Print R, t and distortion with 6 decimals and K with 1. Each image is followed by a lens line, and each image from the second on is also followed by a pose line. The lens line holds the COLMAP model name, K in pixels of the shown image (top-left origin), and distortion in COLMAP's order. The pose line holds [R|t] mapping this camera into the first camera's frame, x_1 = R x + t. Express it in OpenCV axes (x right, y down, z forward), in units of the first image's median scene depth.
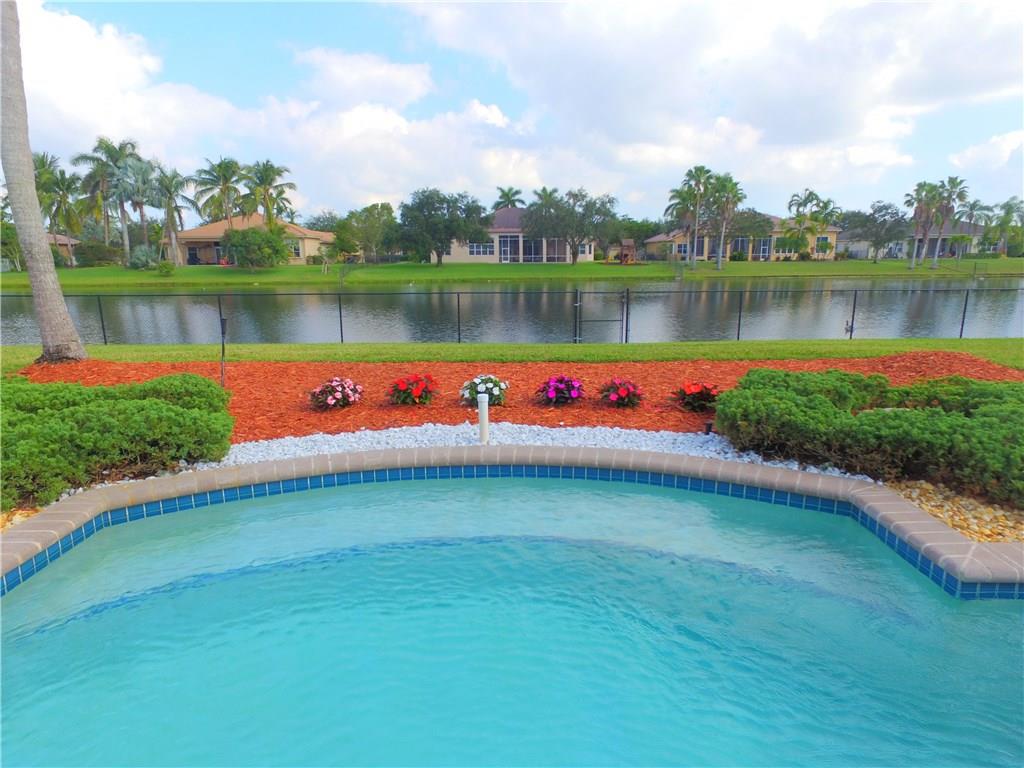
lens RADIAL K [[599.1, 0, 517.5], [0, 599.1, 381.4], [0, 0, 1]] dist [-0.015880, 0.019121]
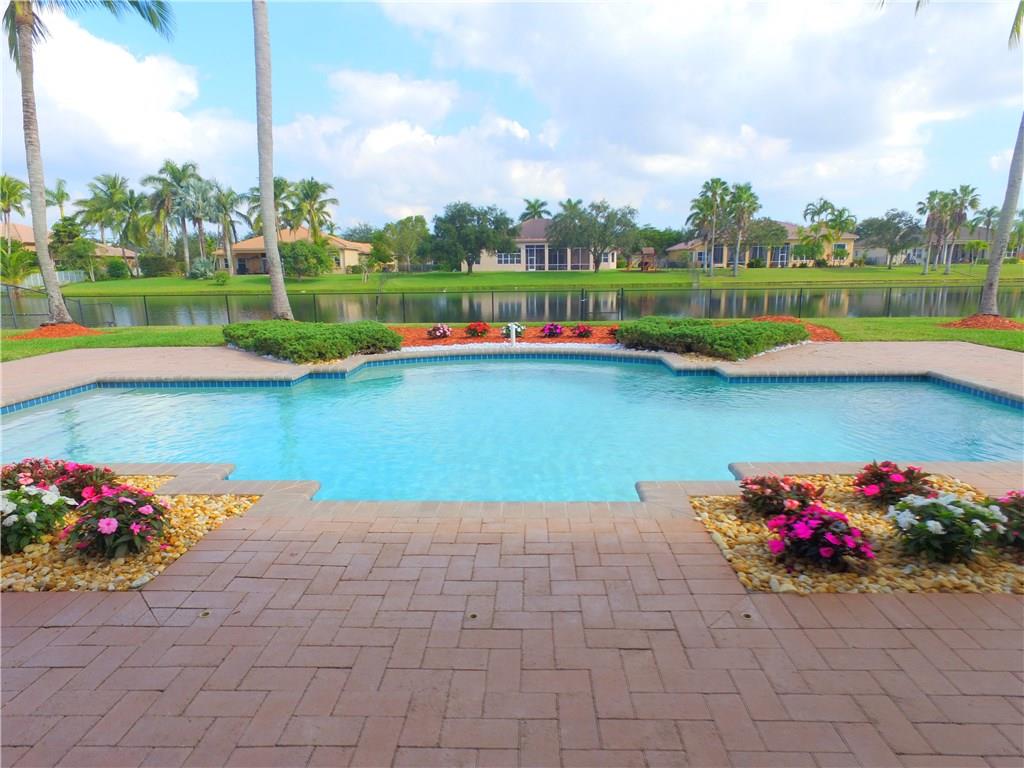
lens RADIAL K [[599.1, 0, 517.5], [0, 599.1, 381.4], [0, 0, 1]] dist [-0.015880, 0.019121]
pose [[0.998982, 0.002078, -0.045058, 0.003215], [-0.002716, 0.999897, -0.014100, 0.014005], [0.045024, 0.014208, 0.998885, -0.064322]]
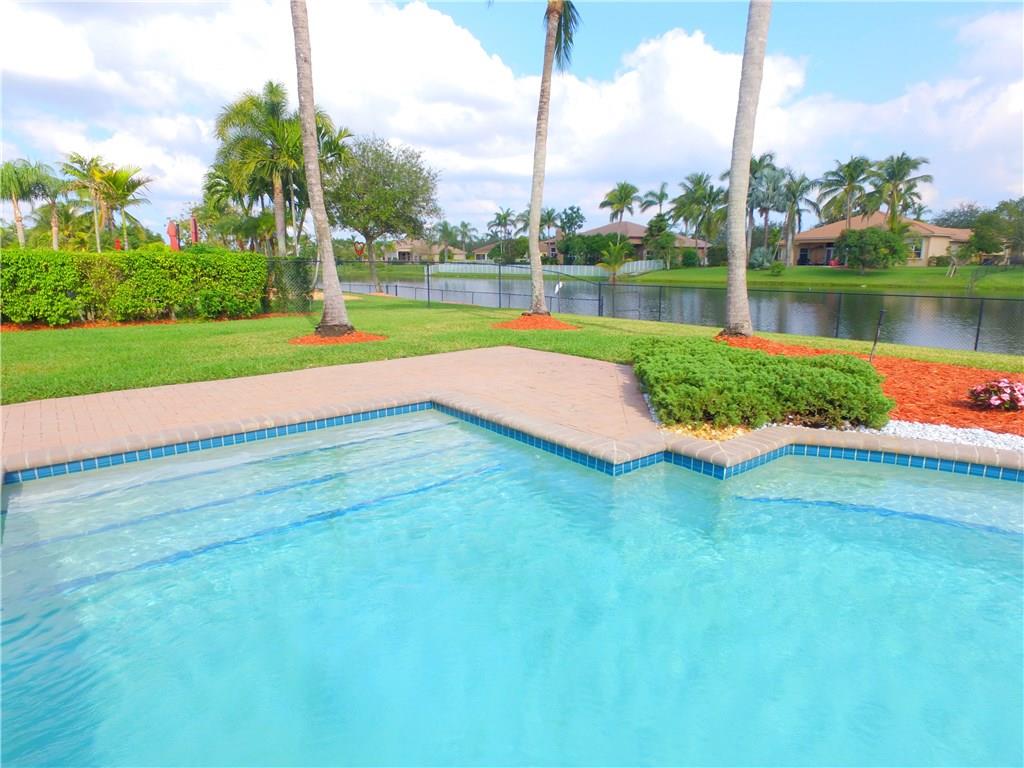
lens RADIAL K [[599.1, 0, 517.5], [0, 599.1, 381.4], [0, 0, 1]] dist [-0.015880, 0.019121]
pose [[0.604767, 0.159207, -0.780327, -0.001770], [-0.160628, 0.984063, 0.076285, 0.003242], [0.780035, 0.079208, 0.620702, -0.013242]]
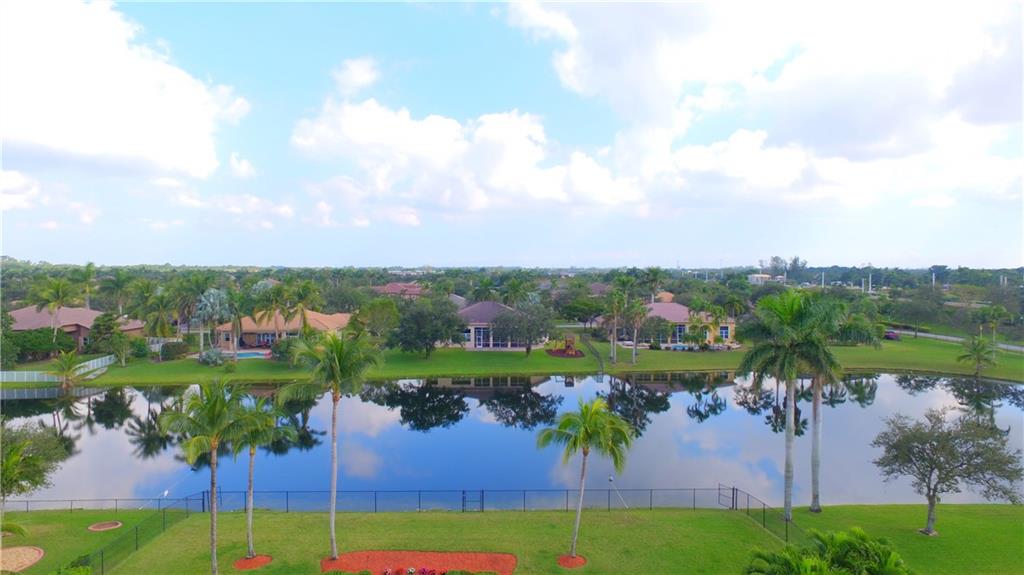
lens RADIAL K [[589.6, 0, 512.0], [0, 589.6, 287.5], [0, 0, 1]] dist [-0.000241, -0.000522]
pose [[0.999990, 0.004525, 0.000695, 0.061688], [-0.004317, 0.982536, -0.186020, -0.108725], [-0.001525, 0.186015, 0.982546, -0.357562]]
